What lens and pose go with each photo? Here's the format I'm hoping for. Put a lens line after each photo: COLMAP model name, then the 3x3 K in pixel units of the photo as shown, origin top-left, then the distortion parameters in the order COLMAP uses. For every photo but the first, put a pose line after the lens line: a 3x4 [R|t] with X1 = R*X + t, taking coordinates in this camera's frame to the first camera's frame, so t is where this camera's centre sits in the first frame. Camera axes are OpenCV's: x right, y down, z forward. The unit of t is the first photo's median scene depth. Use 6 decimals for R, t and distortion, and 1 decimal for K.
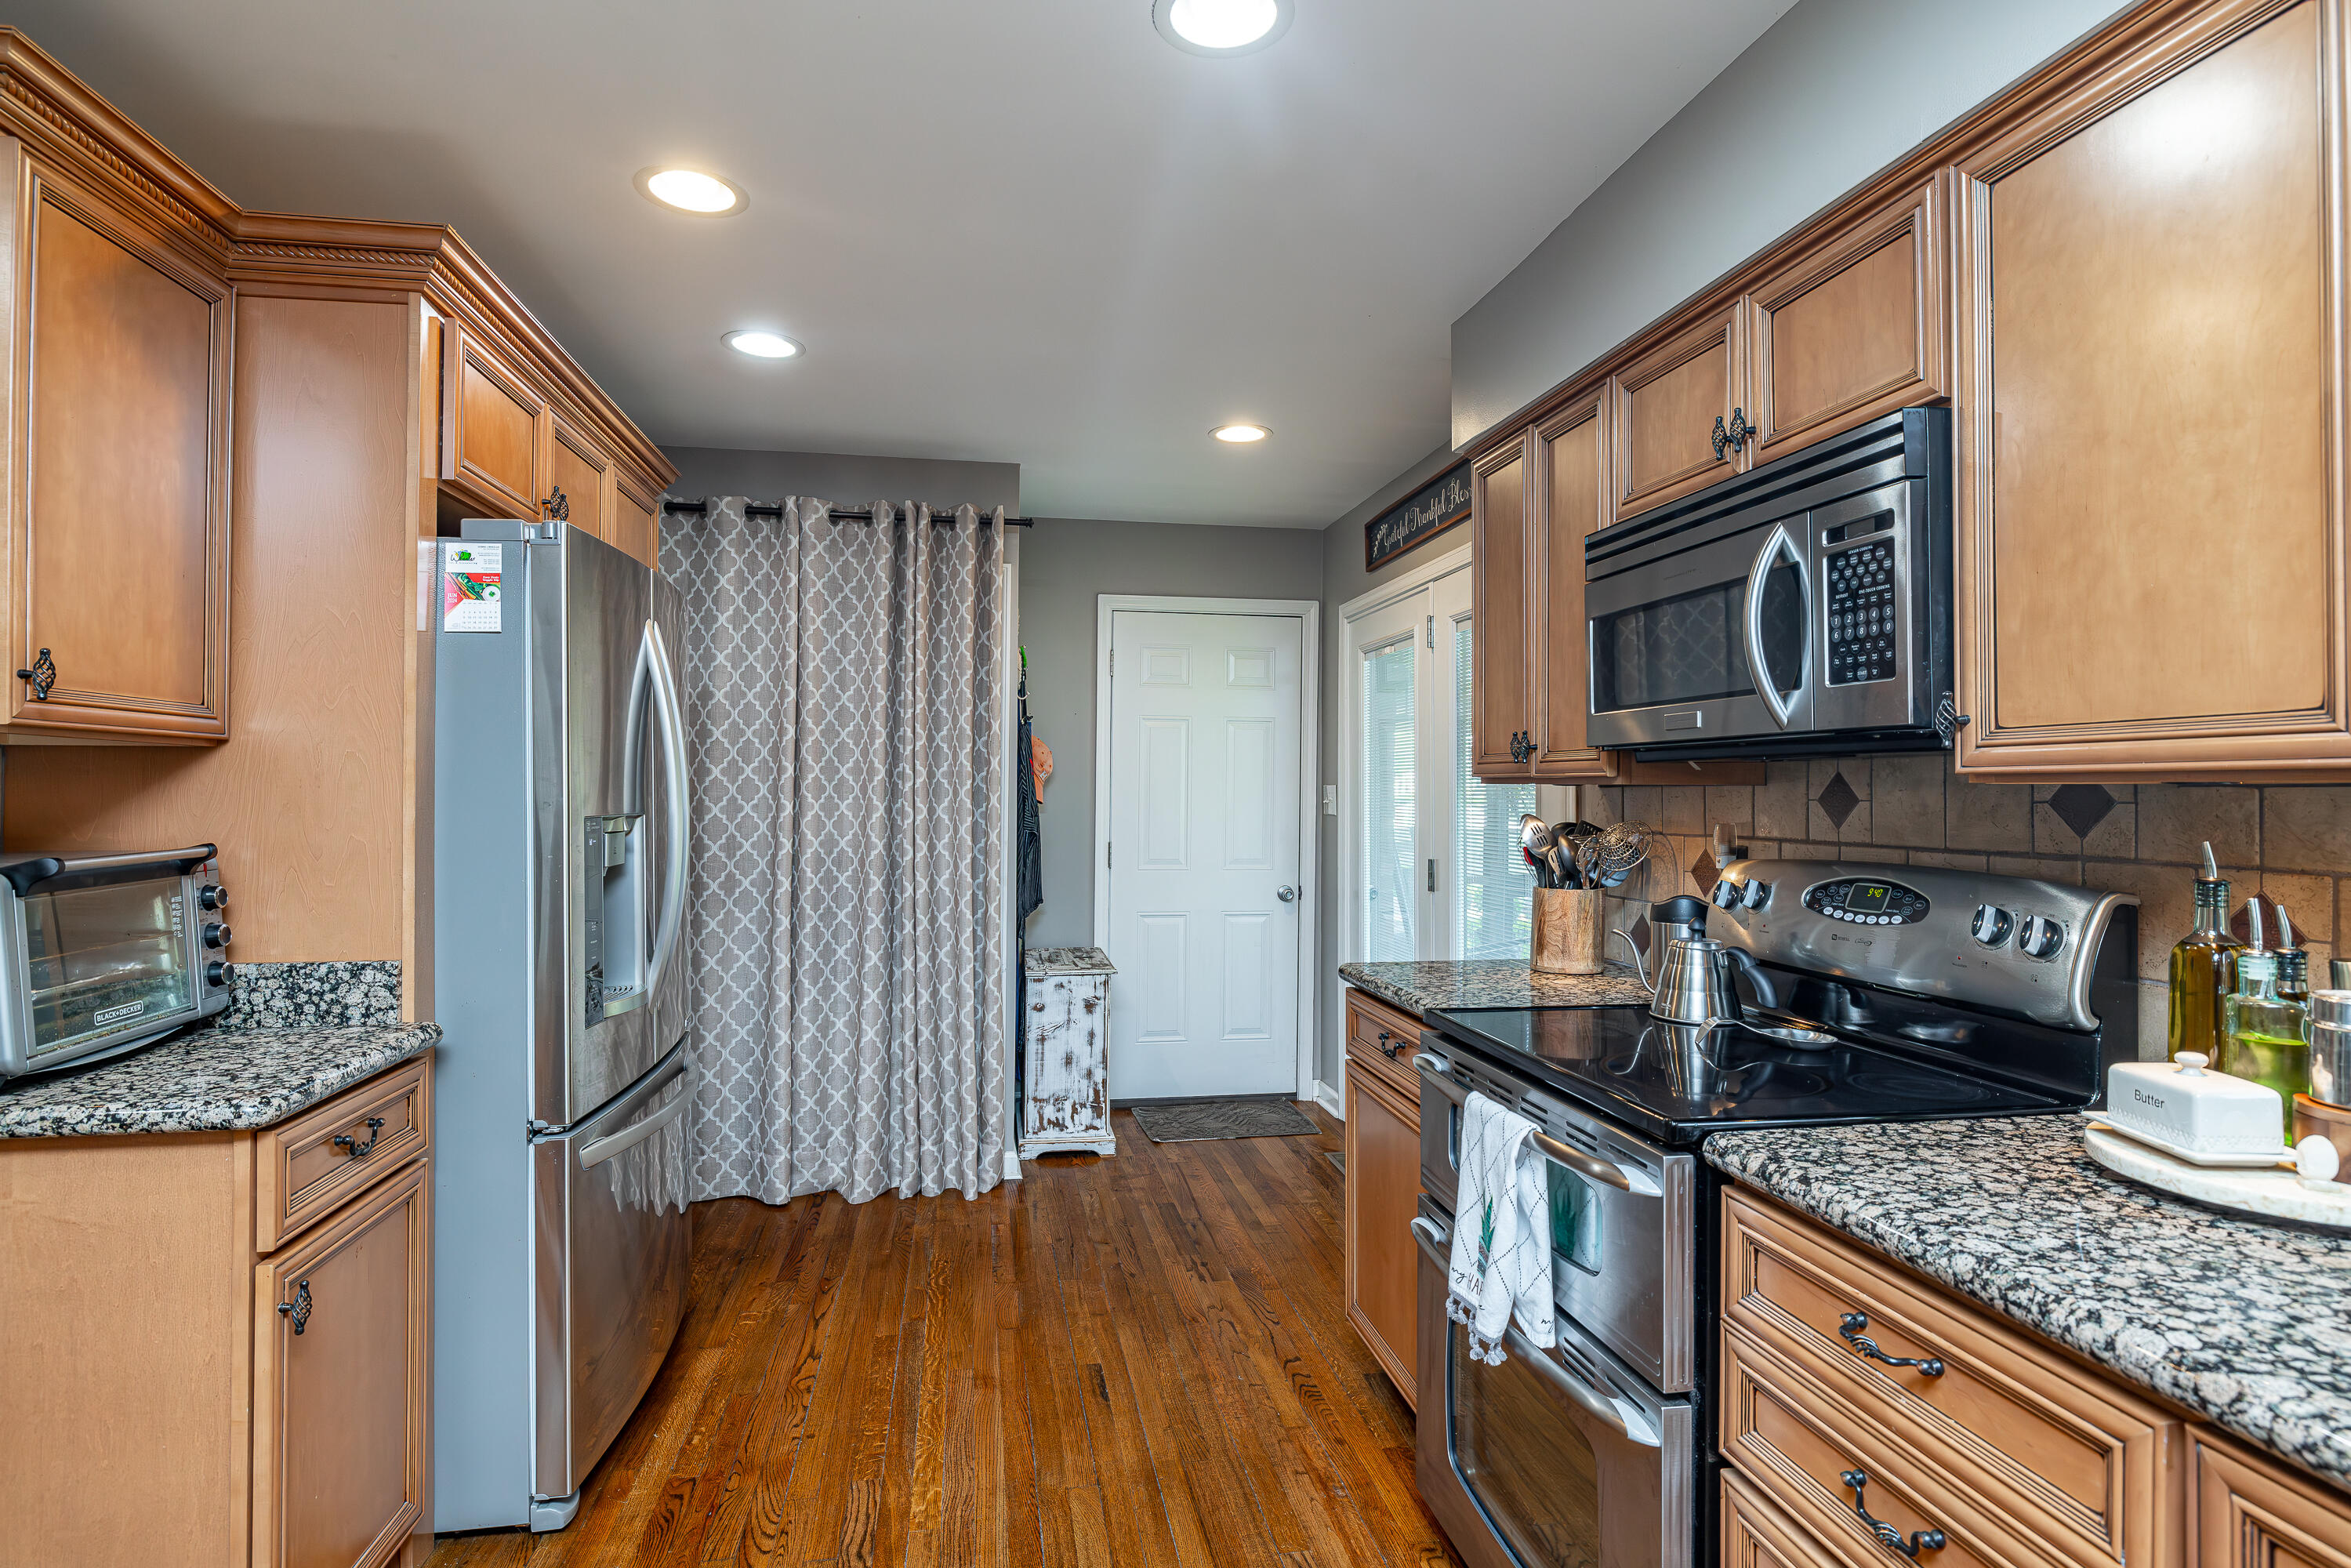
lens RADIAL K [[1181.4, 0, 1175.4], [0, 1181.4, 774.3], [0, 0, 1]] dist [-0.018932, 0.000628]
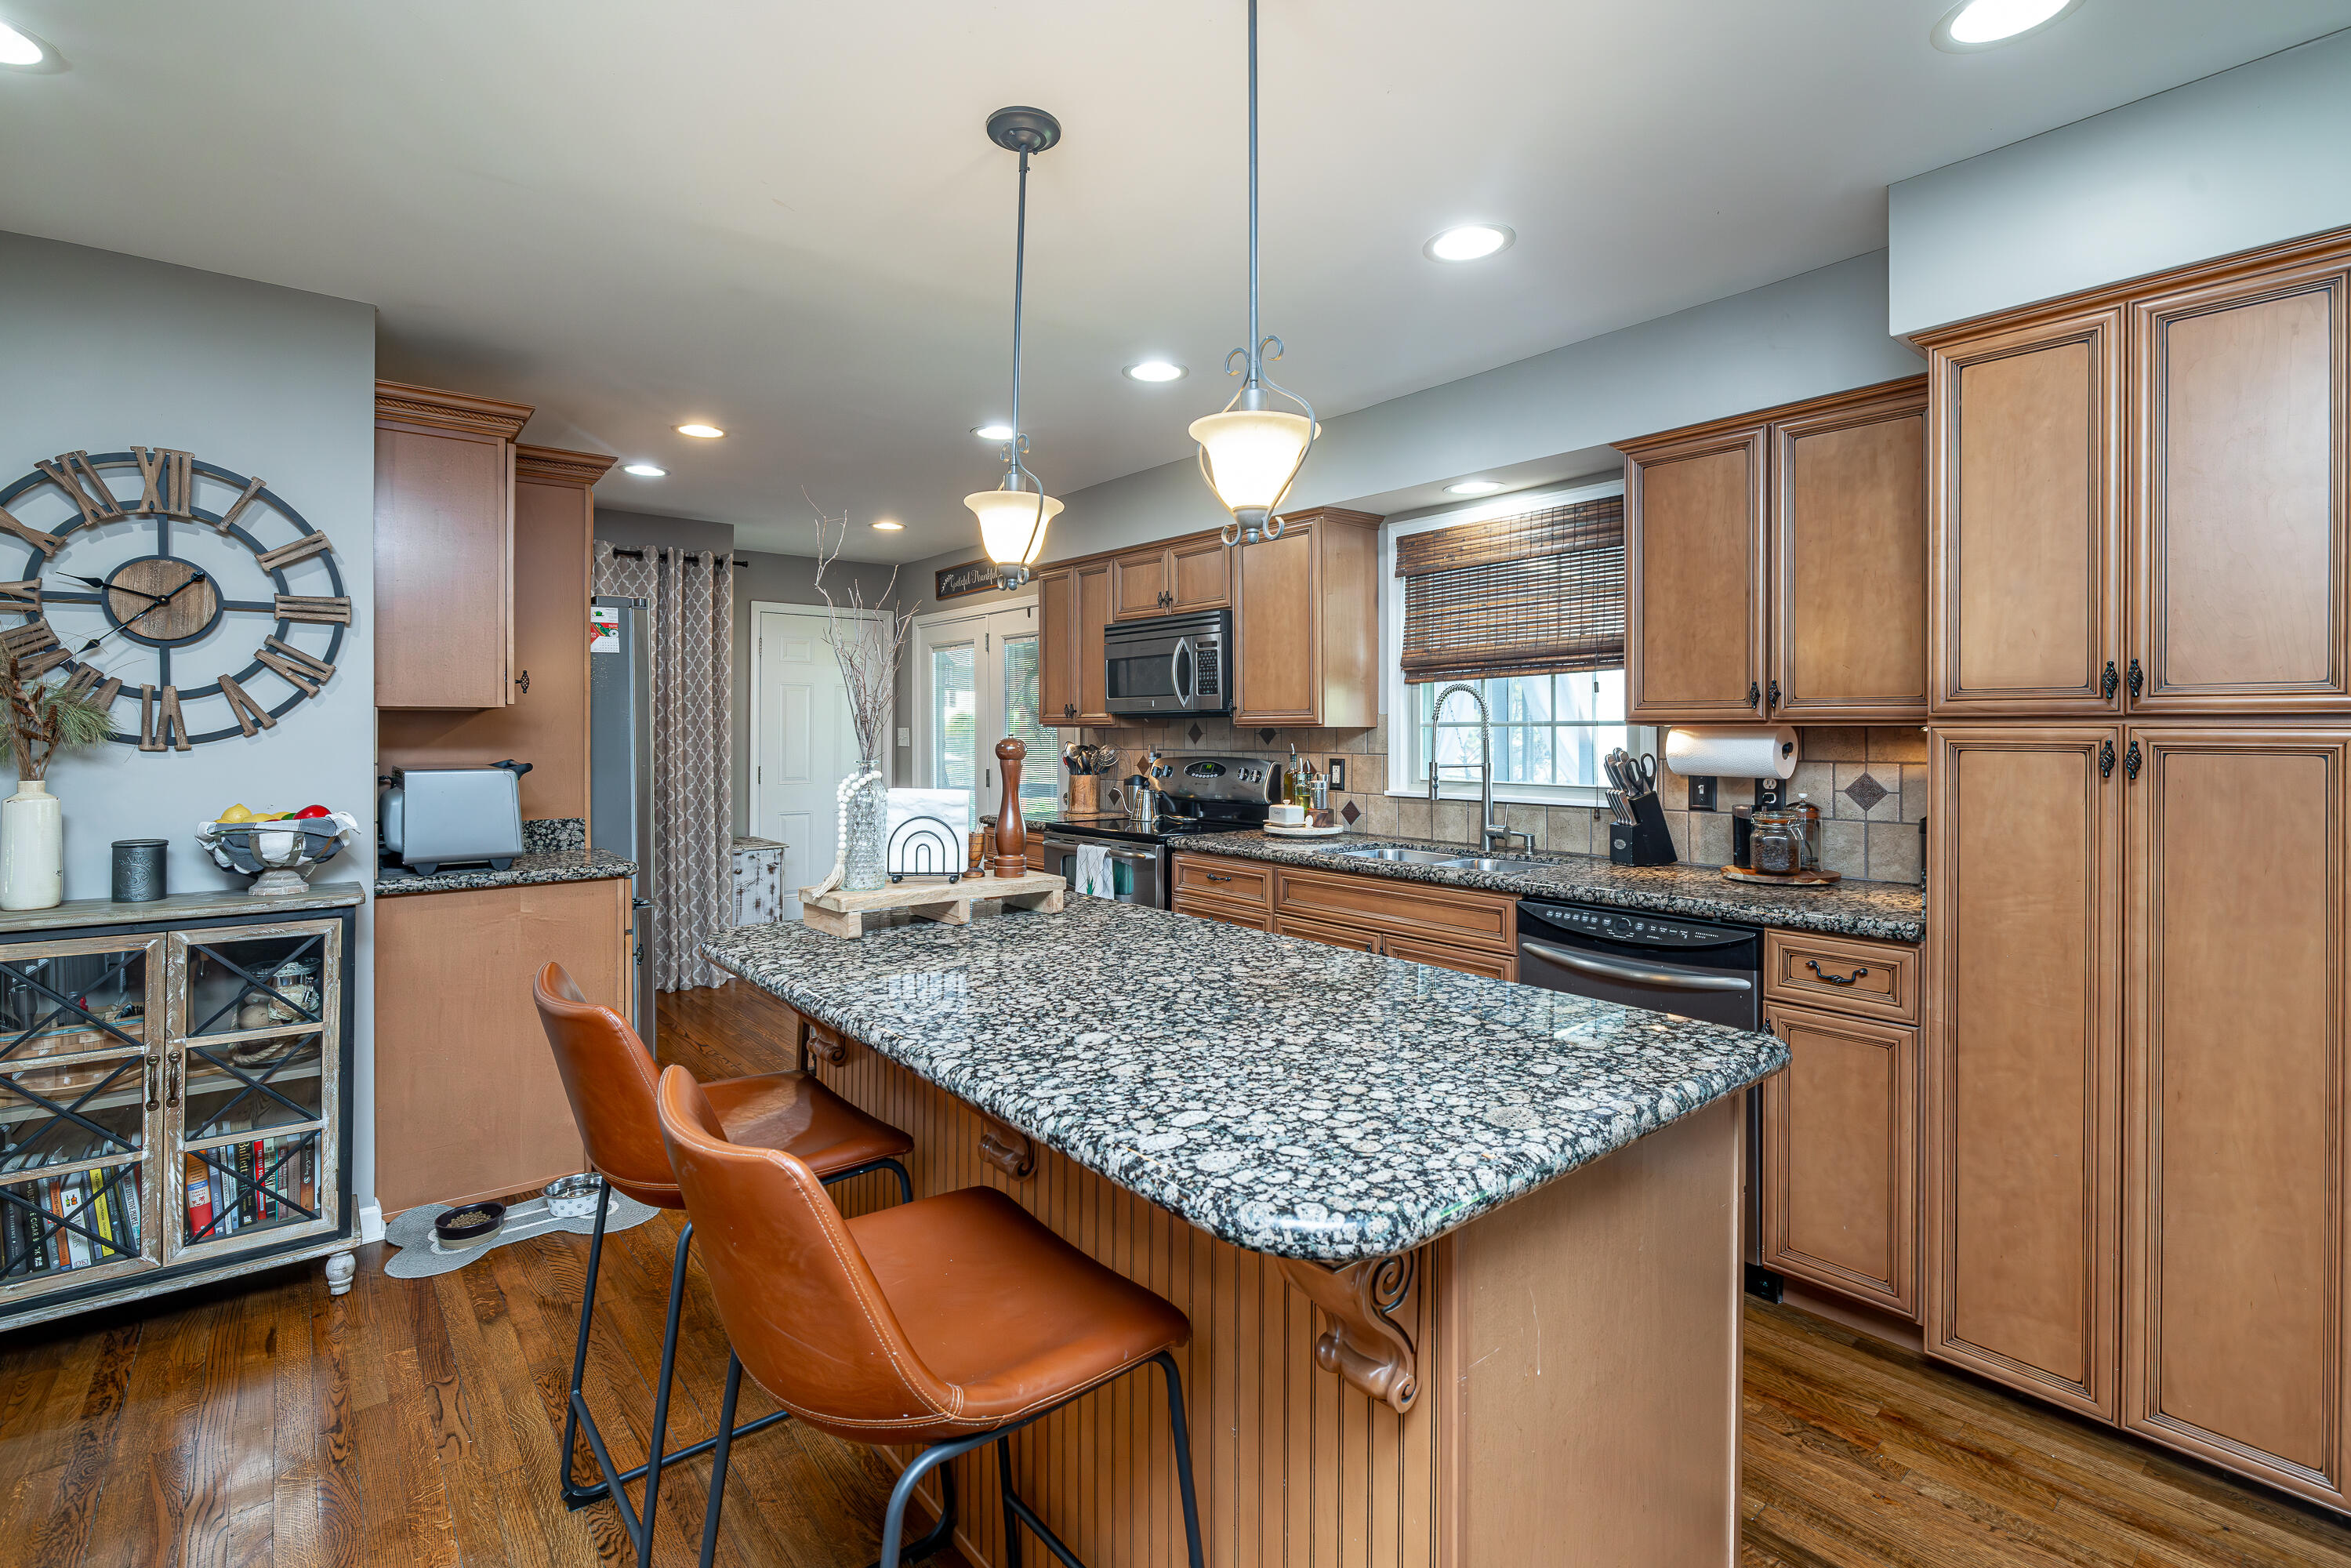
lens RADIAL K [[1105.0, 0, 1138.2], [0, 1105.0, 724.7], [0, 0, 1]] dist [0.000747, 0.000027]
pose [[0.878284, -0.002176, 0.478134, -0.710688], [-0.001291, 0.999975, 0.006922, -0.014155], [-0.478137, -0.006697, 0.878260, -1.079901]]
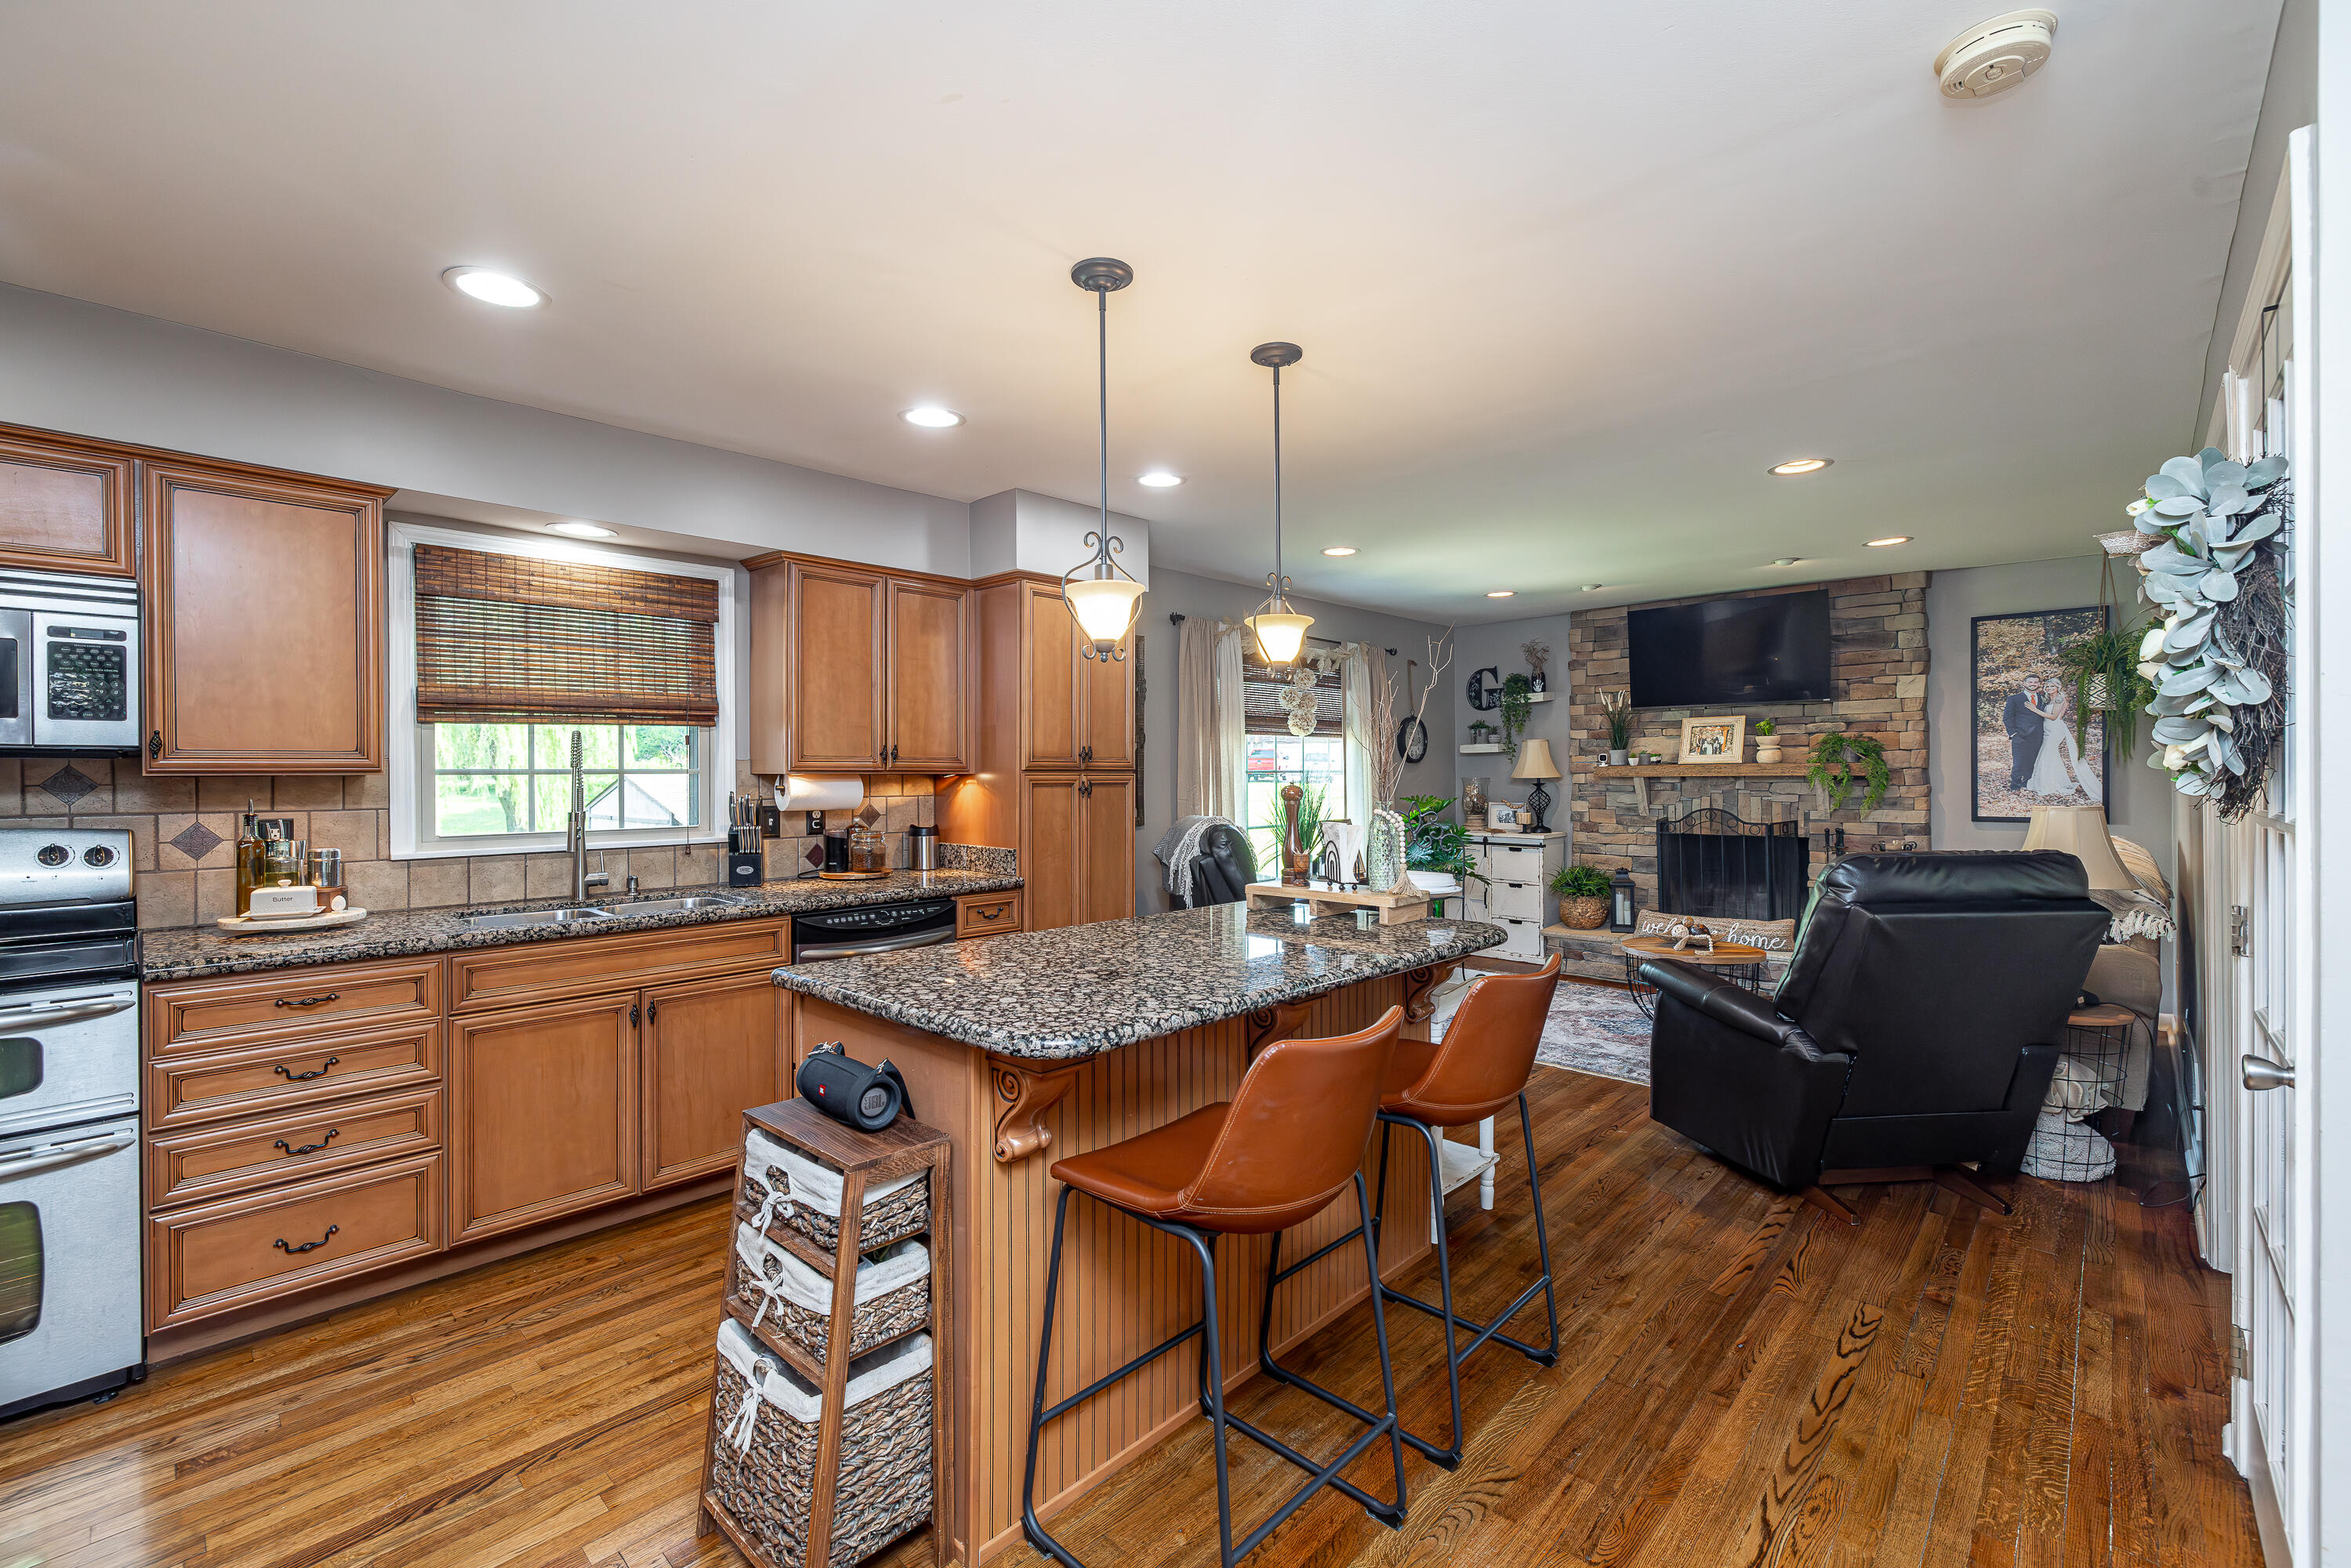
lens RADIAL K [[1012.0, 0, 1168.3], [0, 1012.0, 779.6], [0, 0, 1]] dist [-0.001485, -0.000102]
pose [[-0.600812, -0.007870, 0.799352, -1.218917], [-0.008948, 0.999955, 0.003120, -0.005076], [-0.799340, -0.005278, -0.600855, 0.453411]]
